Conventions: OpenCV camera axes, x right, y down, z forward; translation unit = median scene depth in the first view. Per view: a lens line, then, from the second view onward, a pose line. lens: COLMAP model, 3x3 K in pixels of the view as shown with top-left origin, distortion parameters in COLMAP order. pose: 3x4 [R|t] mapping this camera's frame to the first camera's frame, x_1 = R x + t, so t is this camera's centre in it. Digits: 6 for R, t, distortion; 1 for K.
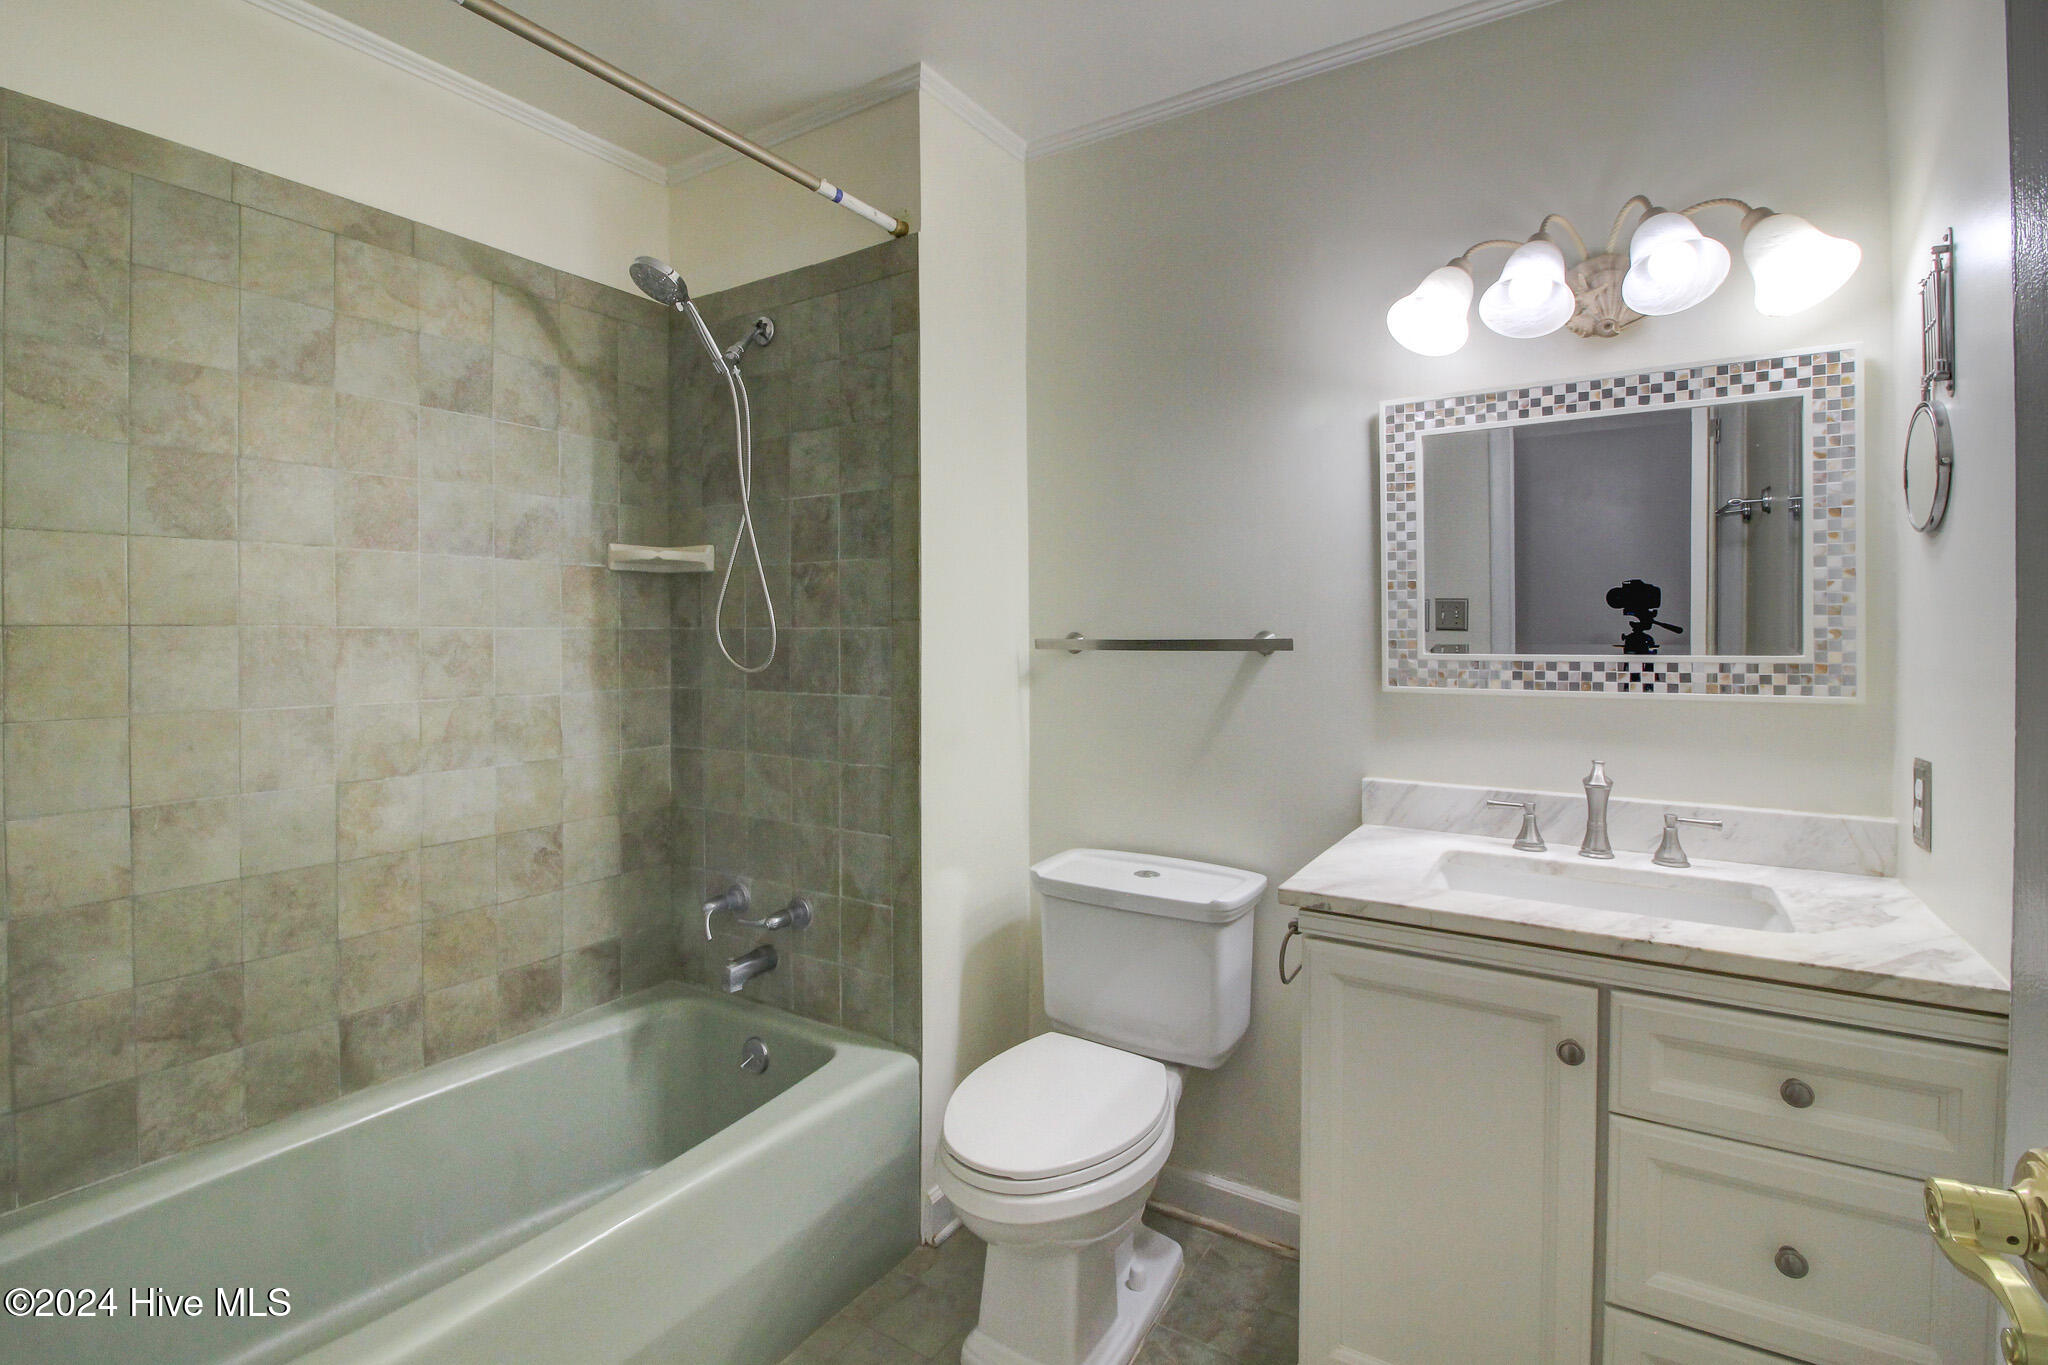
lens RADIAL K [[967.7, 0, 994.0], [0, 967.7, 622.1], [0, 0, 1]] dist [-0.000146, -0.013118]
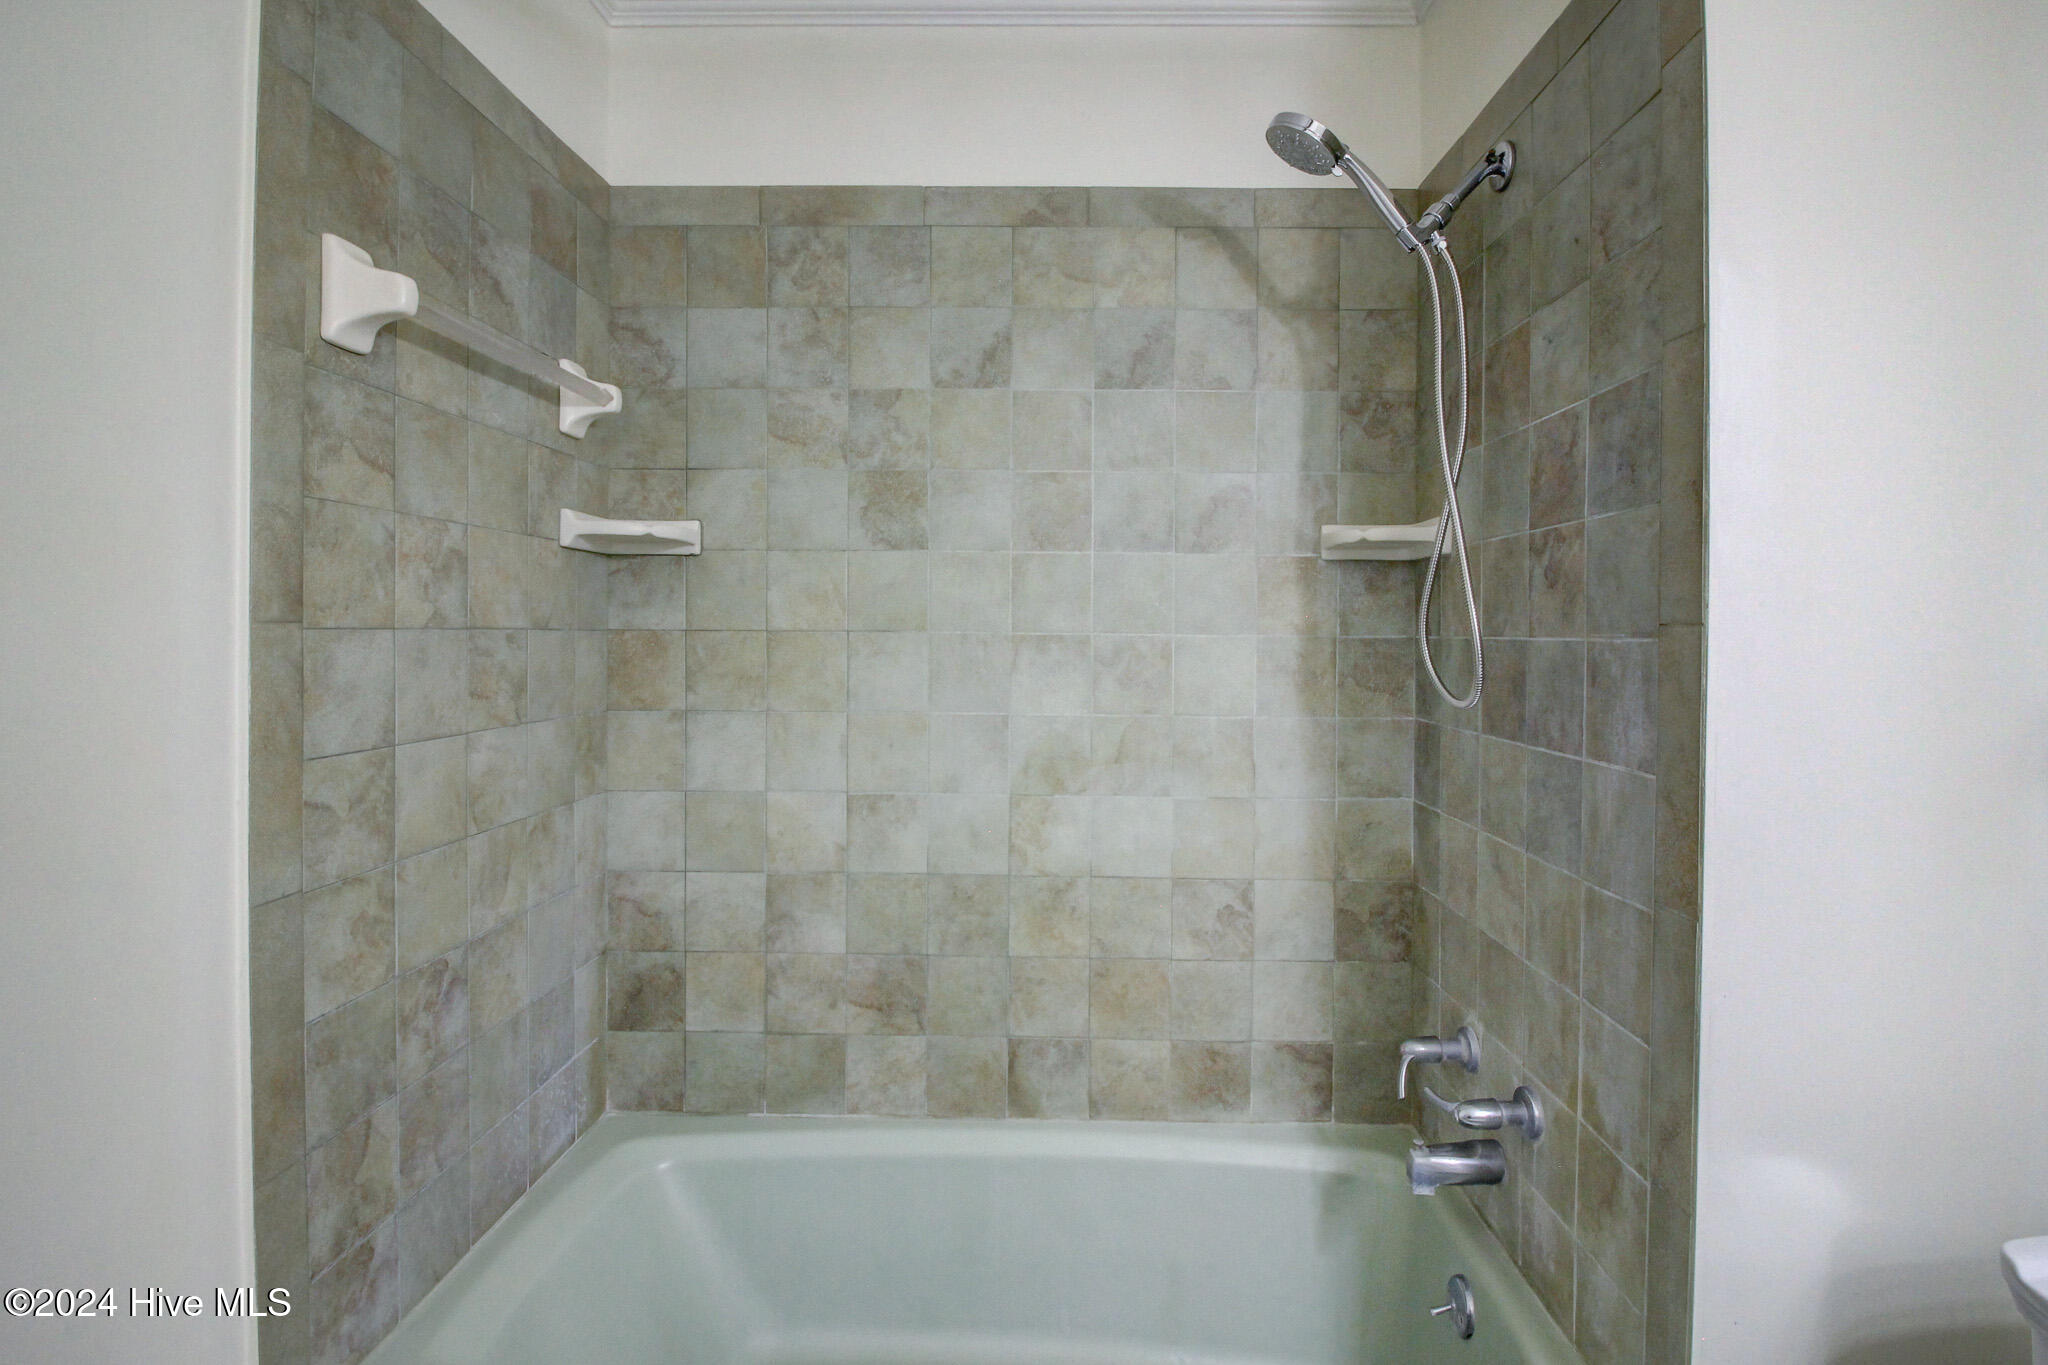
lens RADIAL K [[984.2, 0, 1028.5], [0, 984.2, 637.5], [0, 0, 1]] dist [0.001689, -0.013163]
pose [[0.549965, 0.008838, -0.835141, 0.145554], [-0.000491, 0.999947, 0.010259, -0.000728], [0.835187, -0.005232, 0.549941, 0.441061]]
